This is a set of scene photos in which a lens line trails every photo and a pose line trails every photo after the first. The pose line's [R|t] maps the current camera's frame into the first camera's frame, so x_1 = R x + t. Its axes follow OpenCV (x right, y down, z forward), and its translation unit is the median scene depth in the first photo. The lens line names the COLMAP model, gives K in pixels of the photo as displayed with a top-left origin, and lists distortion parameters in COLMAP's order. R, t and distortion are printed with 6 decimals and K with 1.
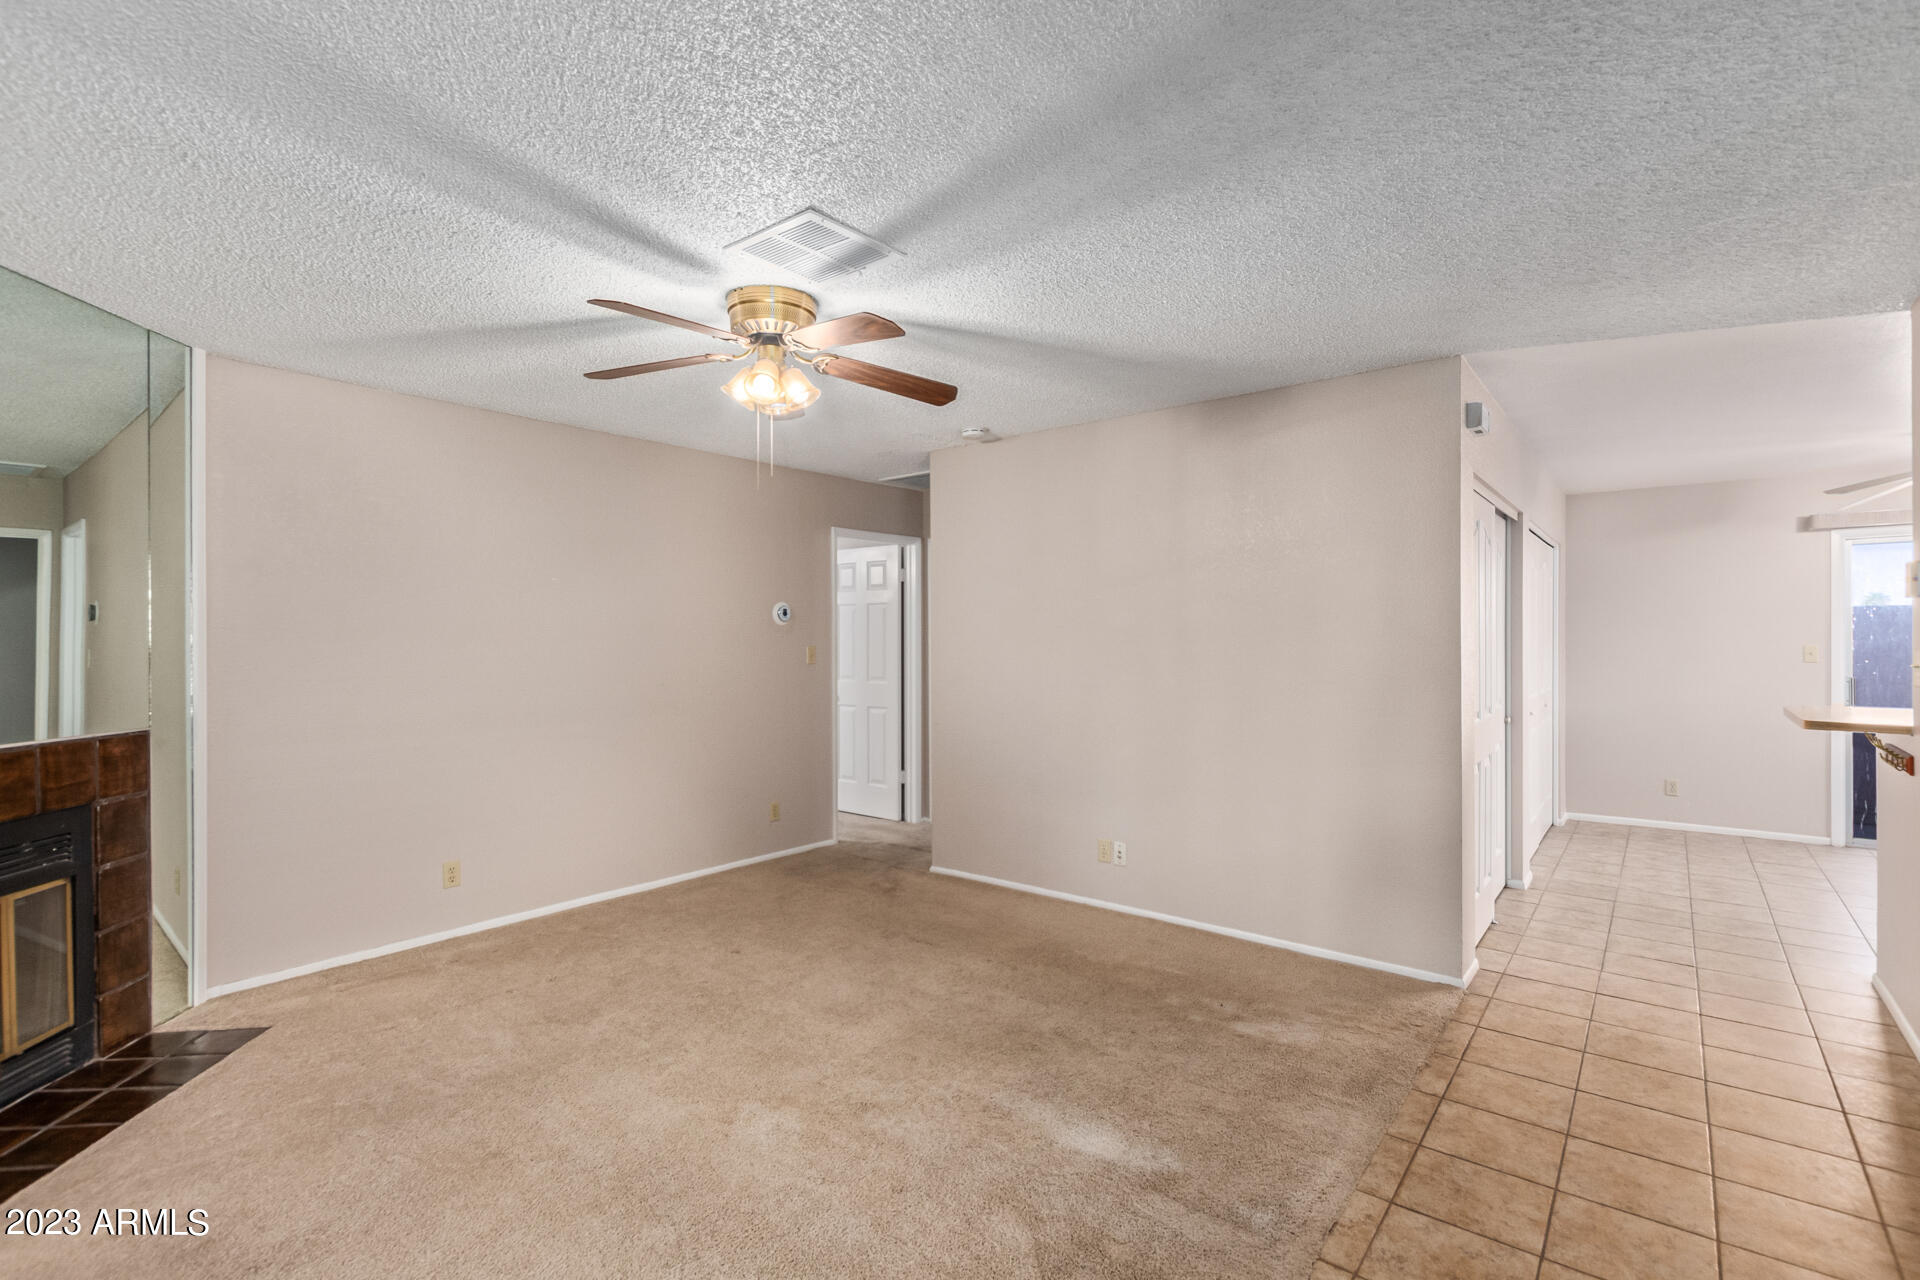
lens RADIAL K [[879.2, 0, 992.1], [0, 879.2, 644.5], [0, 0, 1]] dist [0.002170, -0.000787]
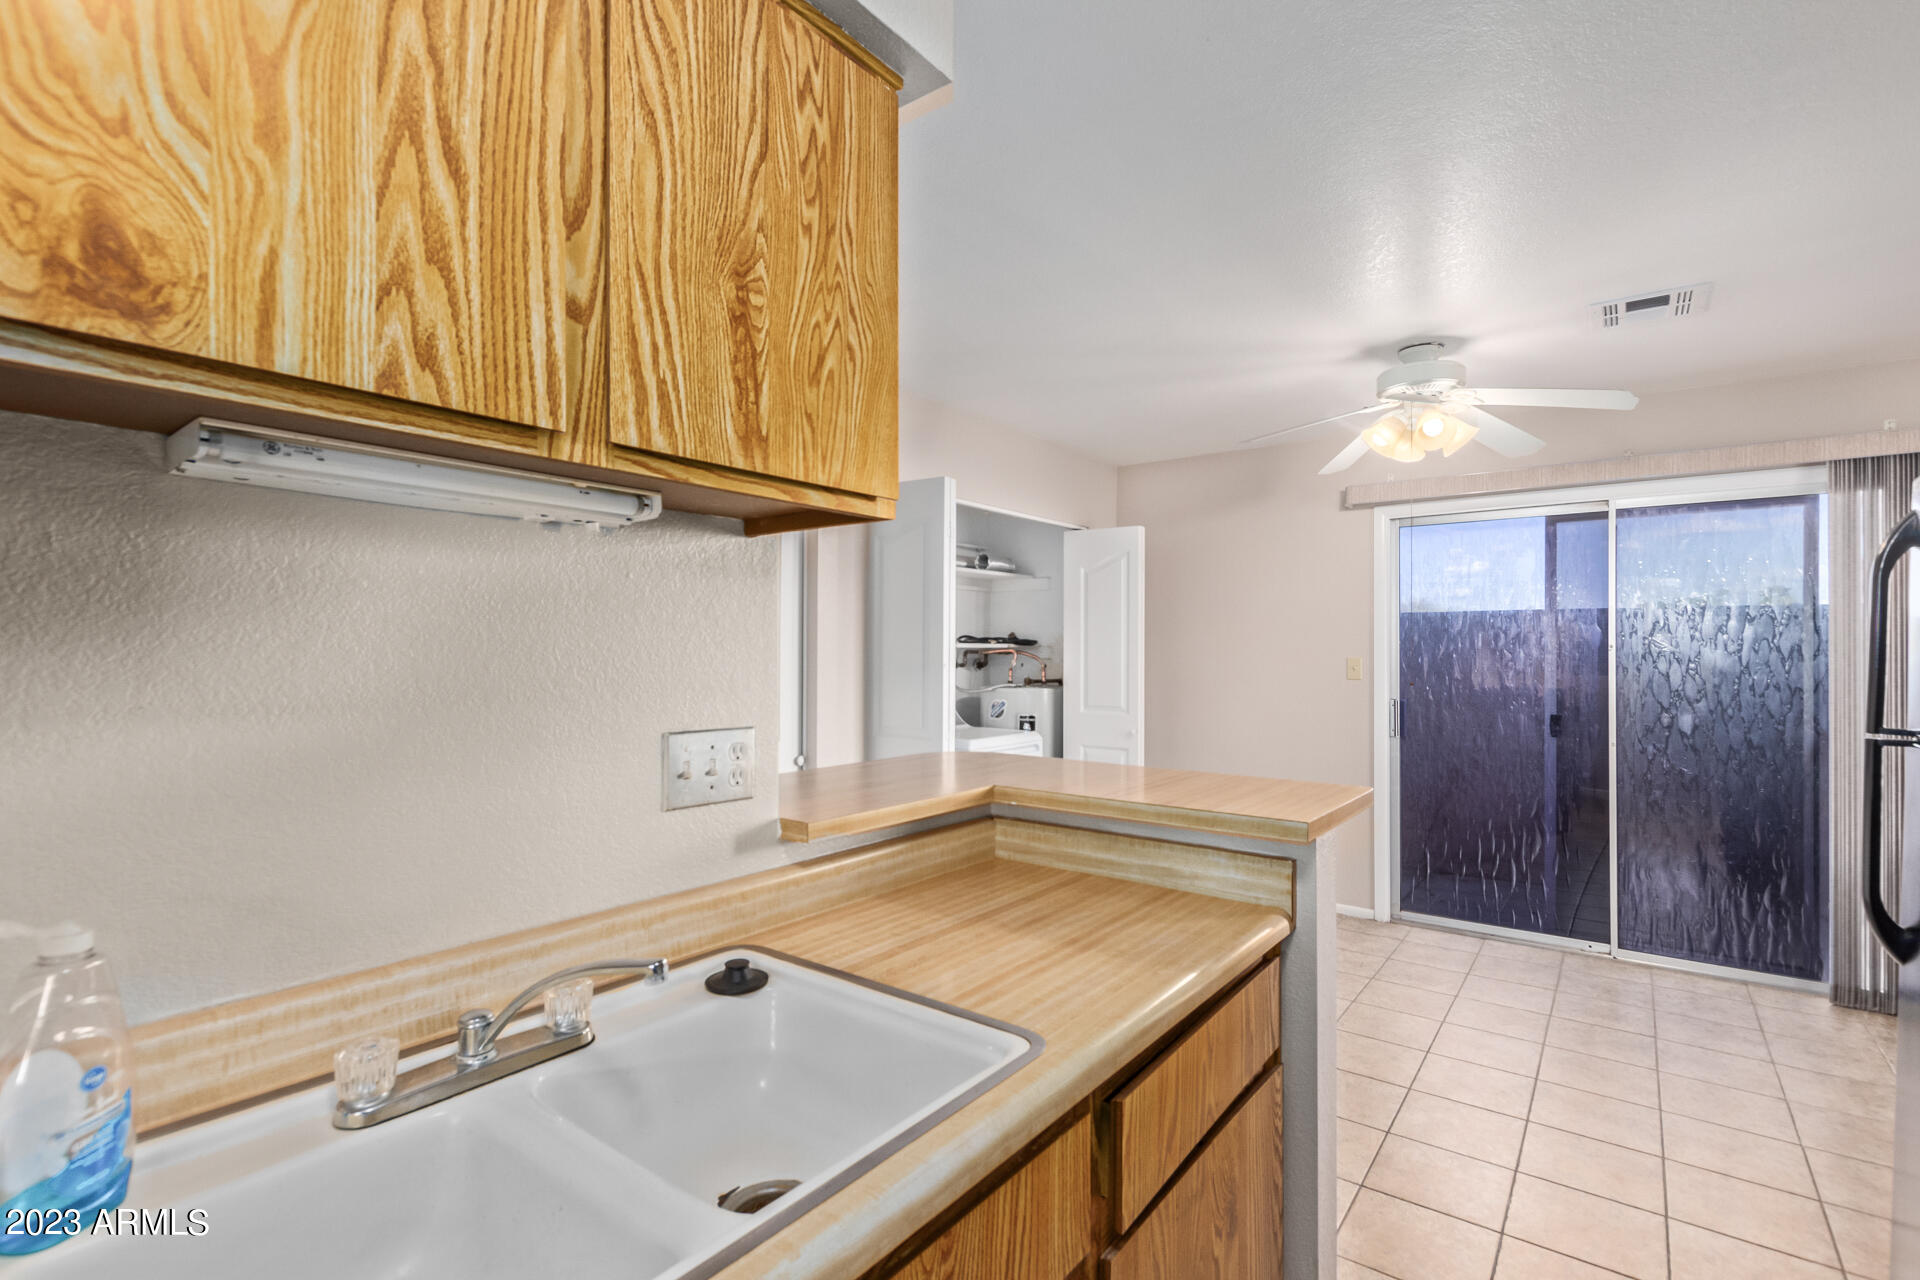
lens RADIAL K [[879.2, 0, 967.6], [0, 879.2, 638.5], [0, 0, 1]] dist [0.002170, -0.000787]
pose [[0.999988, 0.003934, -0.002948, 0.948719], [-0.004006, 0.999681, -0.024922, 0.004703], [0.002849, 0.024933, 0.999685, 0.386077]]
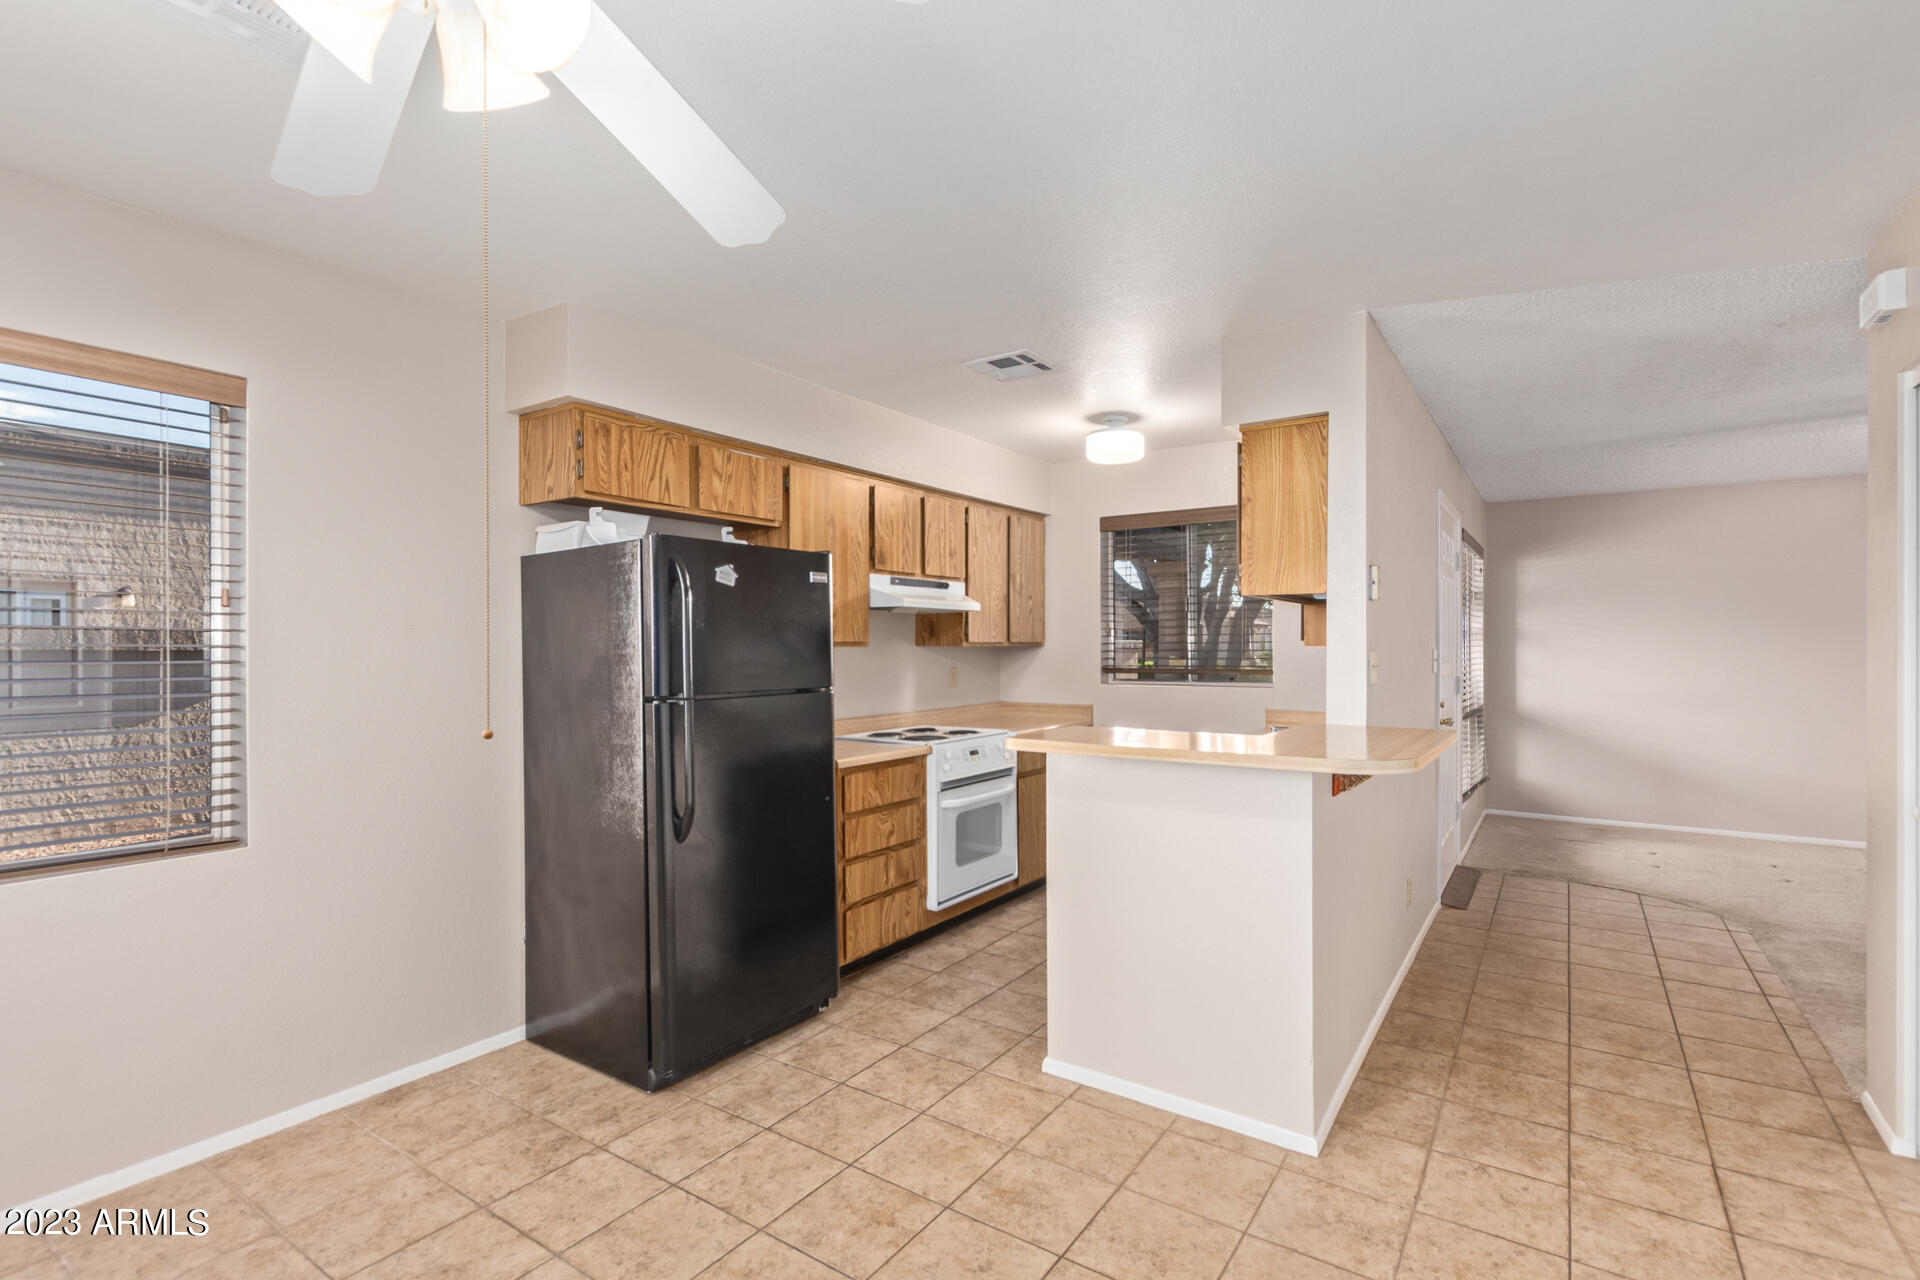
lens RADIAL K [[879.2, 0, 977.0], [0, 879.2, 645.8], [0, 0, 1]] dist [0.002170, -0.000787]
pose [[-0.997797, 0.002060, -0.066313, 1.236649], [0.001324, 0.999937, 0.011134, -0.007711], [0.066332, 0.011022, -0.997737, 1.561179]]
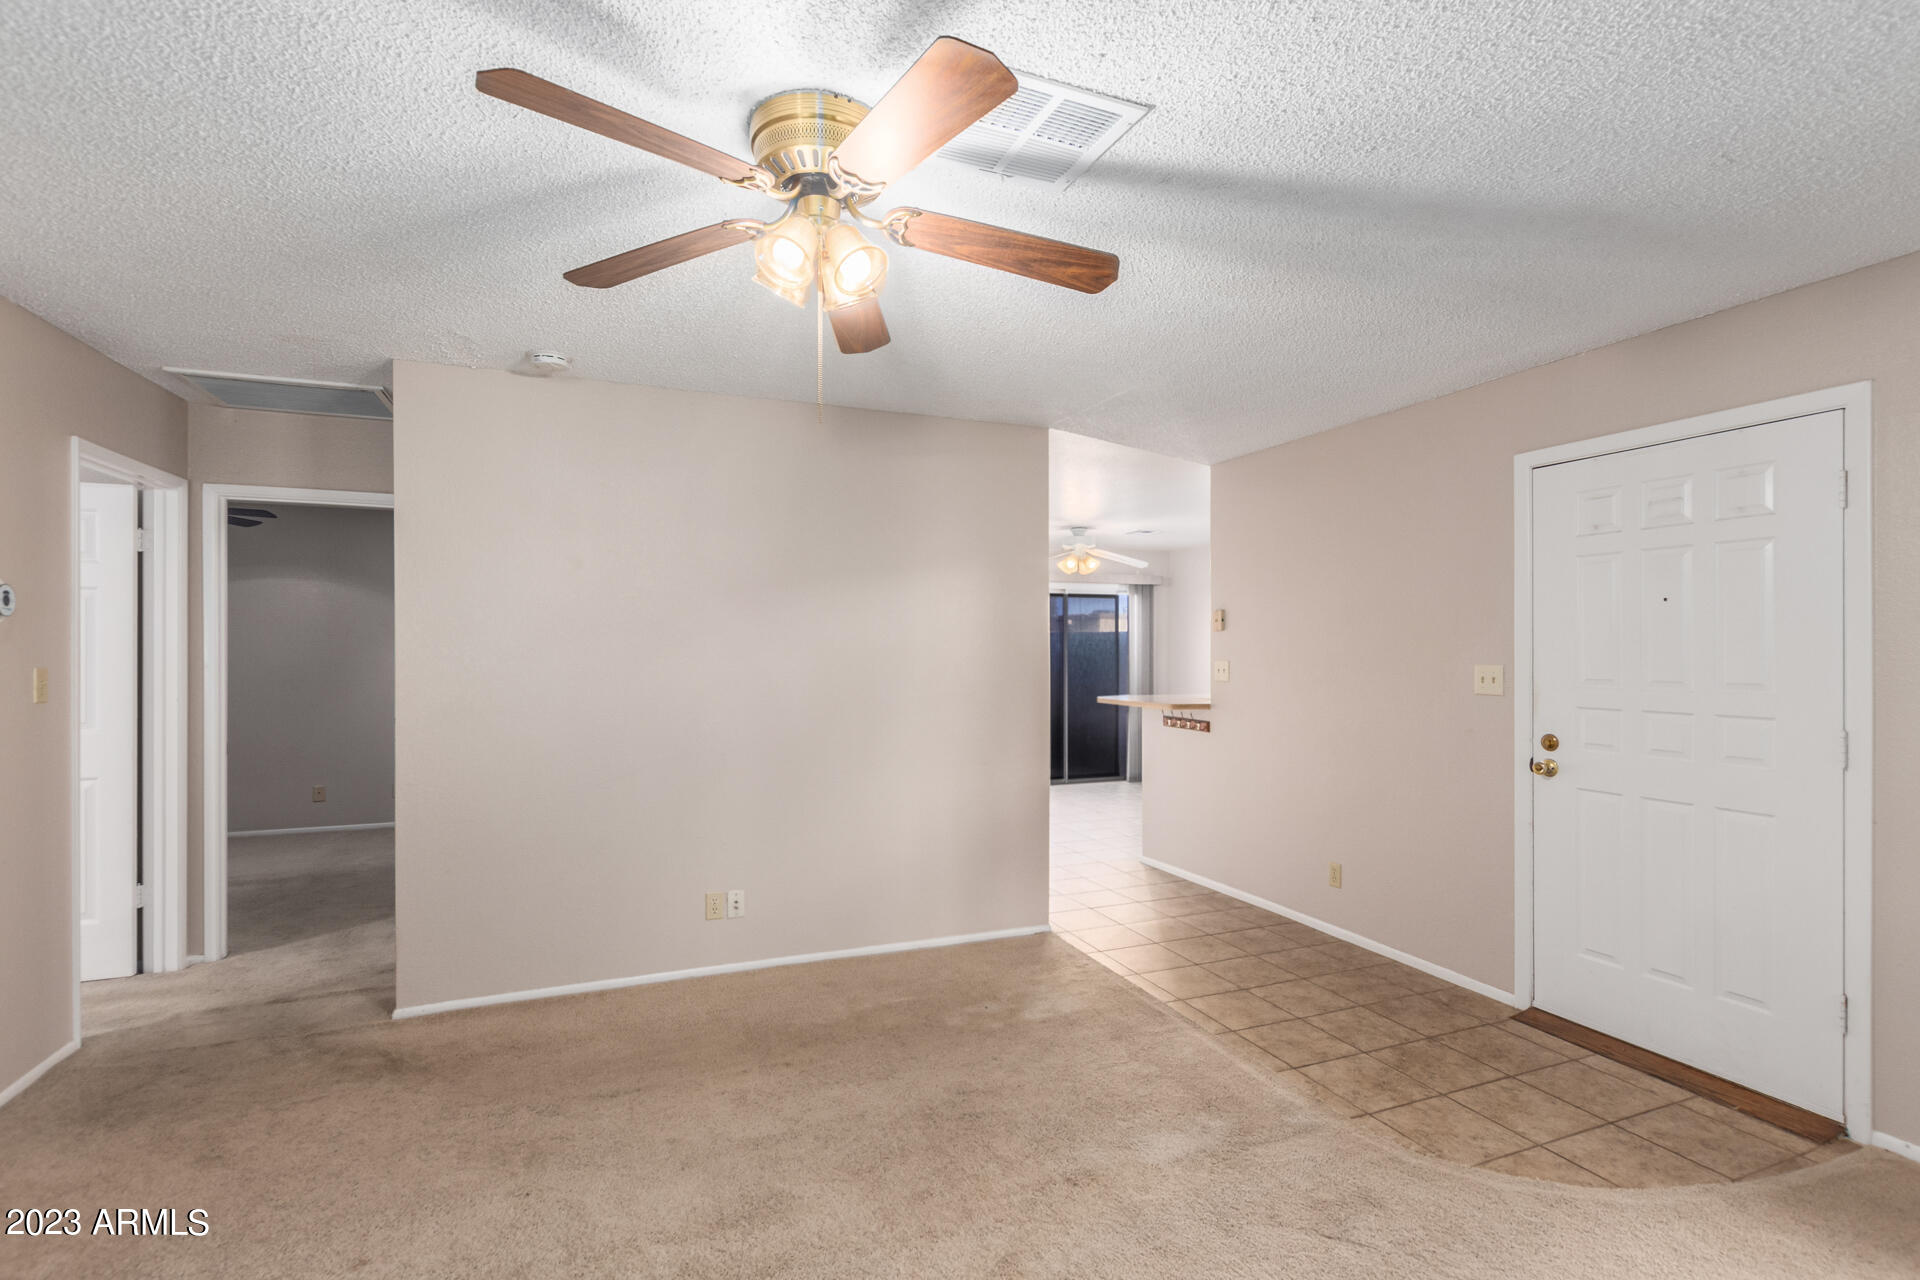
lens RADIAL K [[879.2, 0, 965.9], [0, 879.2, 651.2], [0, 0, 1]] dist [0.002170, -0.000787]
pose [[0.497736, 0.002543, 0.867325, -0.563986], [0.004720, 0.999973, -0.005641, -0.002356], [-0.867316, 0.006901, 0.497710, 0.438792]]
